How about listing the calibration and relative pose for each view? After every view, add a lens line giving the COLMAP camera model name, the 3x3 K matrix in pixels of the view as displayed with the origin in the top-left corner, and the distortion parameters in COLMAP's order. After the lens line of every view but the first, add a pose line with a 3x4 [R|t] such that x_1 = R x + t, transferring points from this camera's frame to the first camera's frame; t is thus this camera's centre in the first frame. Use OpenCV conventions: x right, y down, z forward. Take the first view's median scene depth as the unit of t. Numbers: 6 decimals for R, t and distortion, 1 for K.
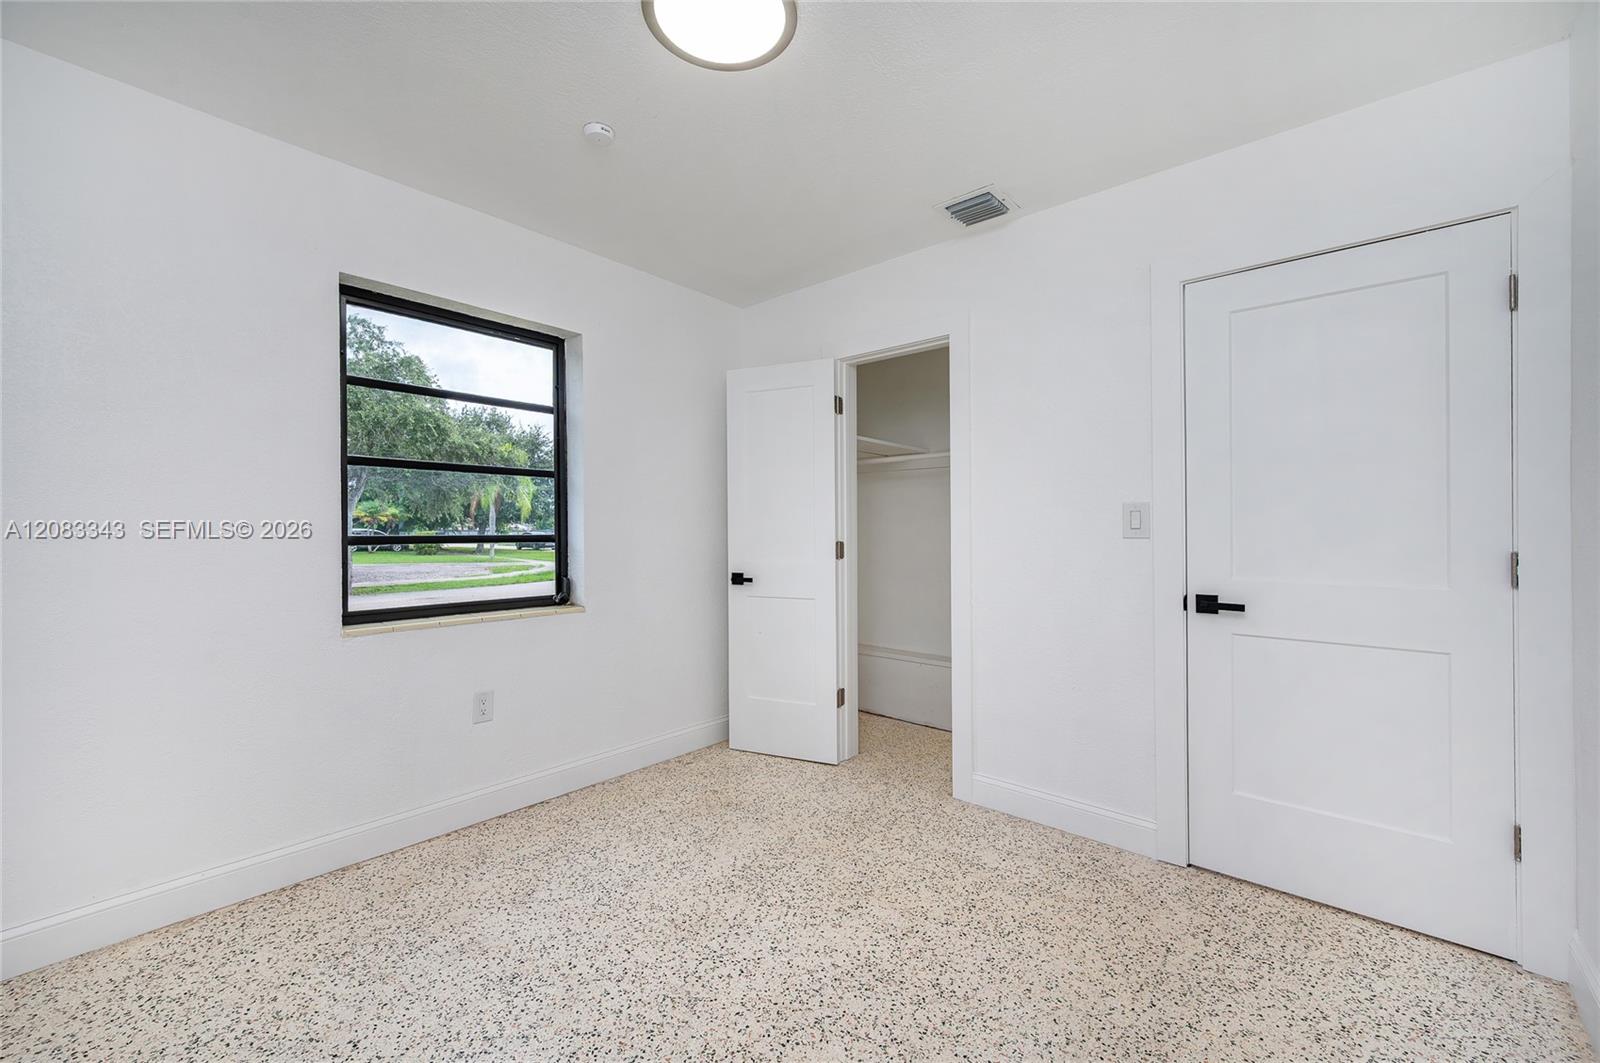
lens RADIAL K [[637.6, 0, 800.0], [0, 637.6, 531.5], [0, 0, 1]] dist [-0.000165, -0.000027]
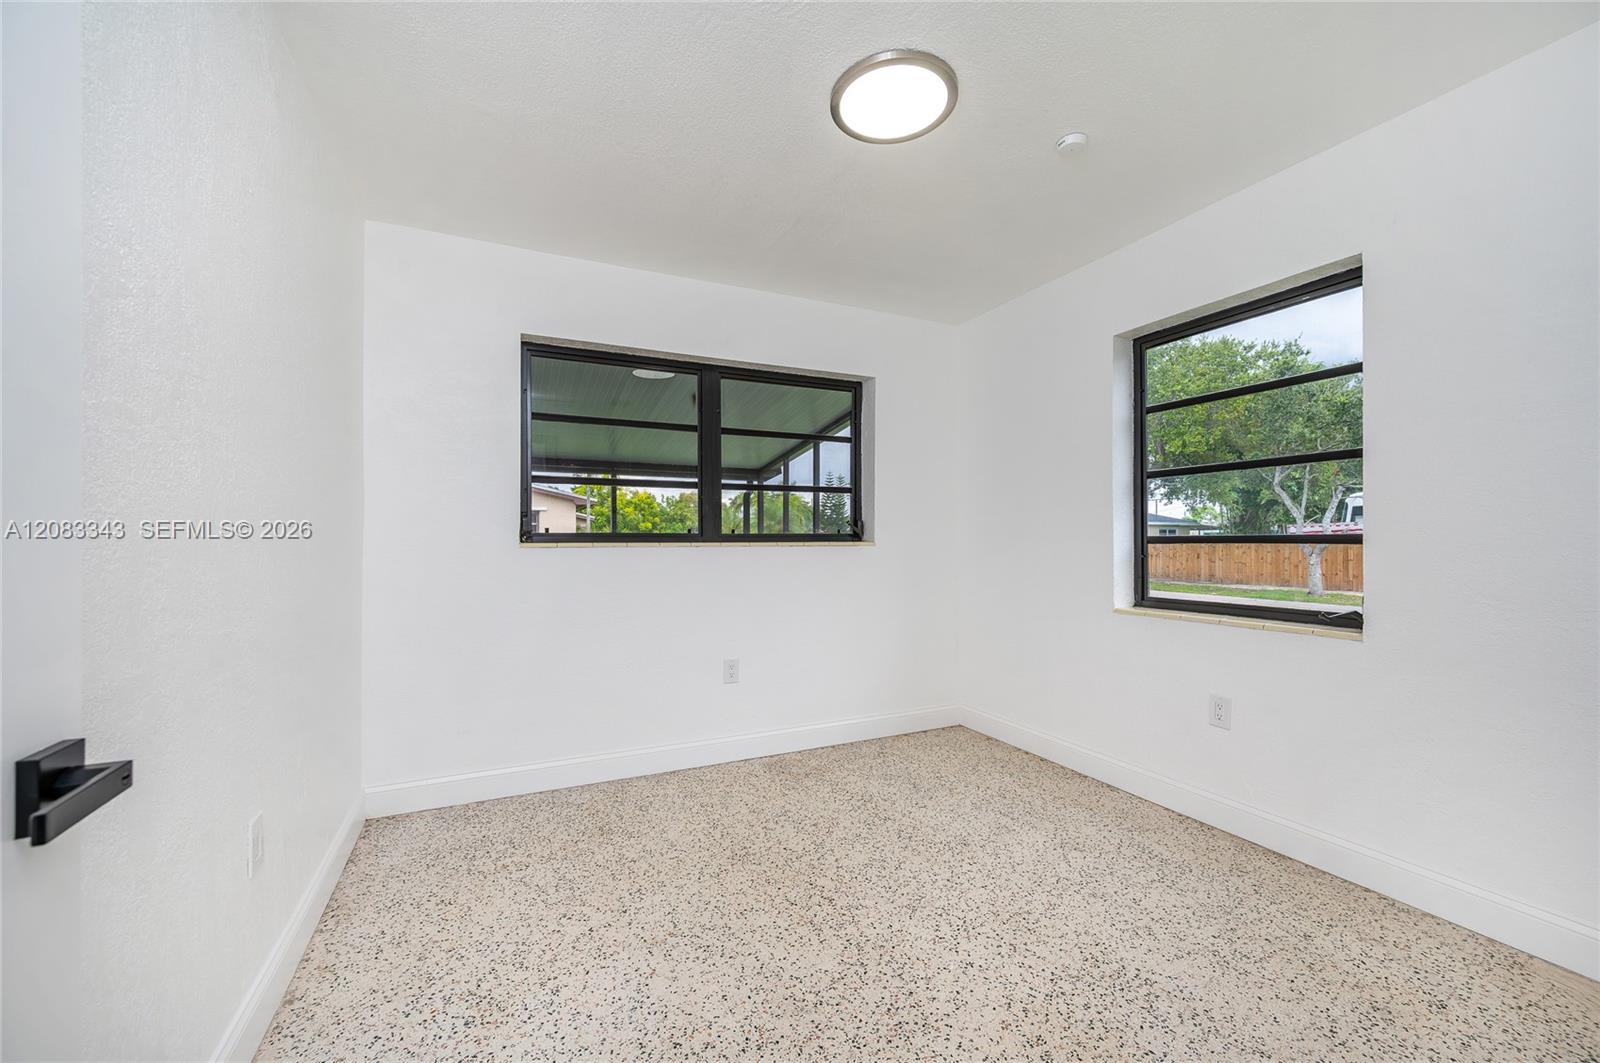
lens RADIAL K [[637.6, 0, 800.0], [0, 637.6, 531.5], [0, 0, 1]] dist [-0.000165, -0.000027]
pose [[-0.402821, -0.011912, -0.915201, 0.869844], [-0.000938, 0.999920, -0.012602, 0.014695], [0.915278, -0.004218, -0.402800, 1.060587]]
